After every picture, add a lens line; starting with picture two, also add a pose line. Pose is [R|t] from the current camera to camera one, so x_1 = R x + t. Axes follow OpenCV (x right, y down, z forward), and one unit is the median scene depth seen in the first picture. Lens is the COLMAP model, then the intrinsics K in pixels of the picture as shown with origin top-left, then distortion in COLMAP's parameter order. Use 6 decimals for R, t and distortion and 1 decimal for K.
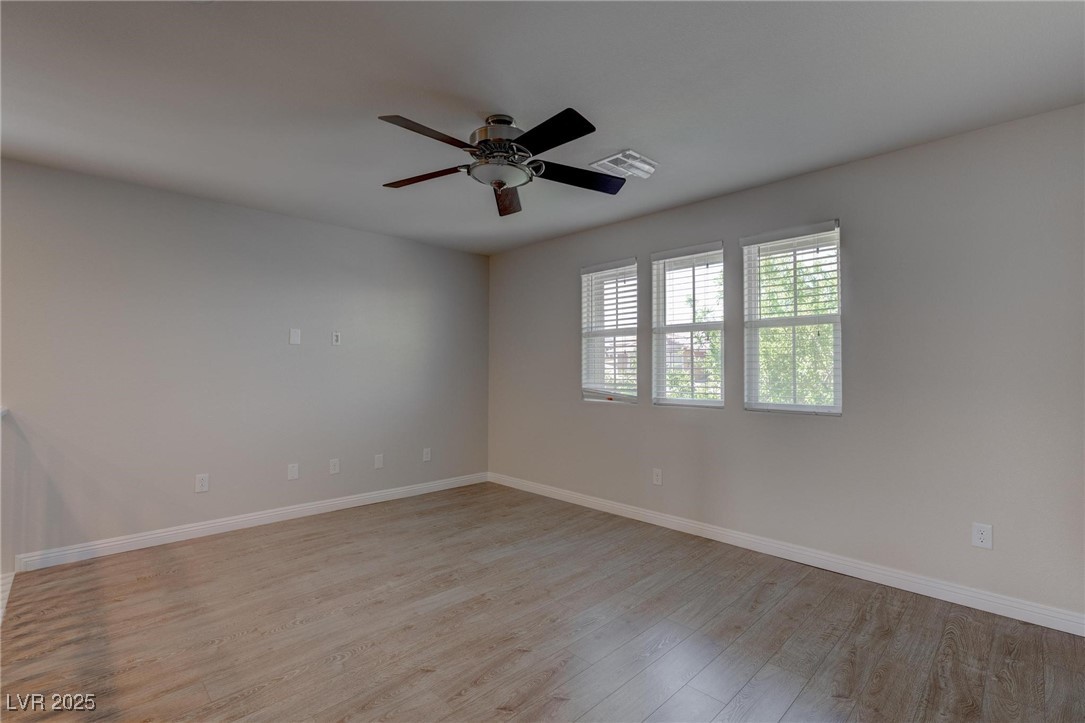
lens RADIAL K [[492.7, 0, 540.3], [0, 492.7, 366.4], [0, 0, 1]] dist [-0.013230, 0.000775]
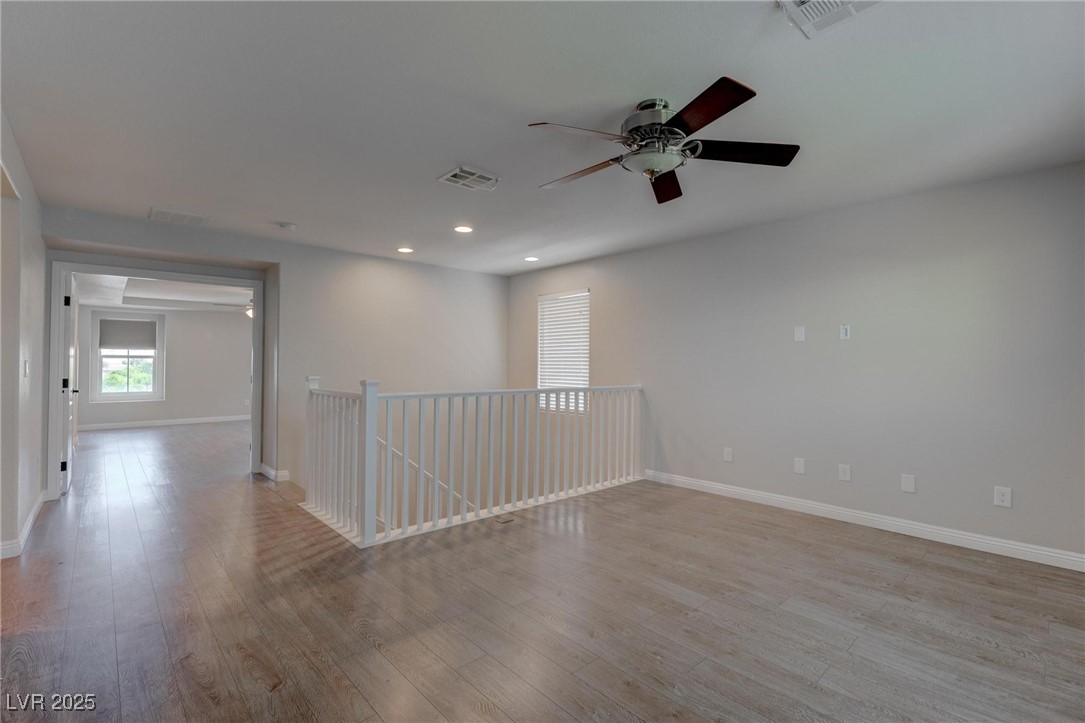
lens RADIAL K [[492.7, 0, 540.3], [0, 492.7, 366.4], [0, 0, 1]] dist [-0.013230, 0.000775]
pose [[-0.035594, 0.003108, -0.999361, 0.617716], [0.000639, 0.999995, 0.003088, 0.004052], [0.999366, -0.000529, -0.035596, 0.566151]]
